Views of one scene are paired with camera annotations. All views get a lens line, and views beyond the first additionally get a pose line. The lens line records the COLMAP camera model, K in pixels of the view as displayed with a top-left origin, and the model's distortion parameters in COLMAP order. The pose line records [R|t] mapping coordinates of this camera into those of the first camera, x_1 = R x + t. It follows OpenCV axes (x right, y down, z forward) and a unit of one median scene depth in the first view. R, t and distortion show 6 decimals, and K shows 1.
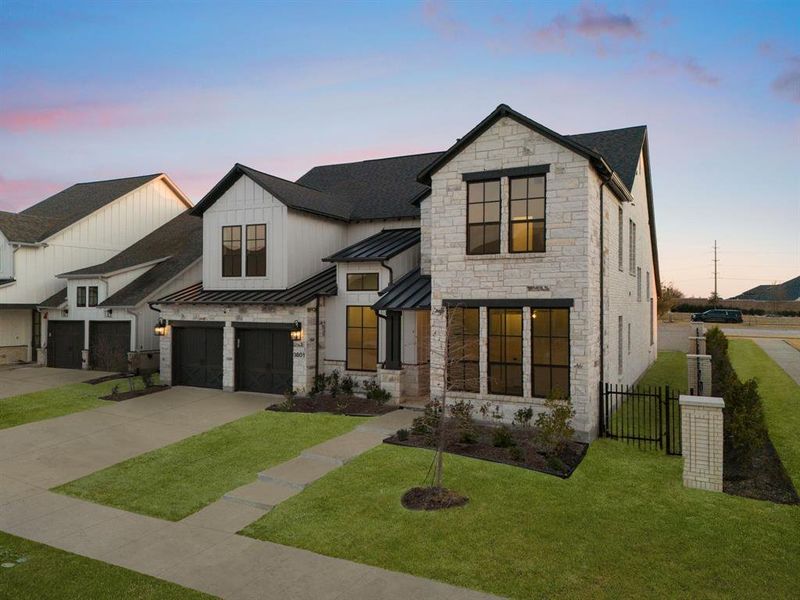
lens RADIAL K [[601.0, 0, 400.0], [0, 601.0, 300.0], [0, 0, 1]] dist [0.097758, -0.149755]
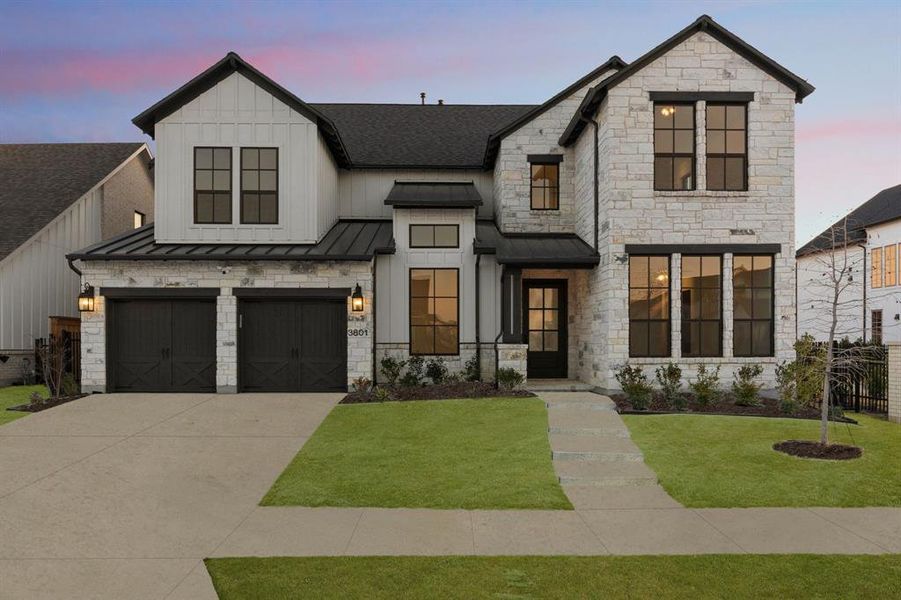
lens RADIAL K [[699.8, 0, 450.9], [0, 699.8, 345.0], [0, 0, 1]] dist [-0.003979, -0.005282]
pose [[0.879251, -0.005110, 0.476331, -0.580081], [0.003683, 0.999985, 0.003929, 0.128875], [-0.476345, -0.001700, 0.879257, 0.285988]]
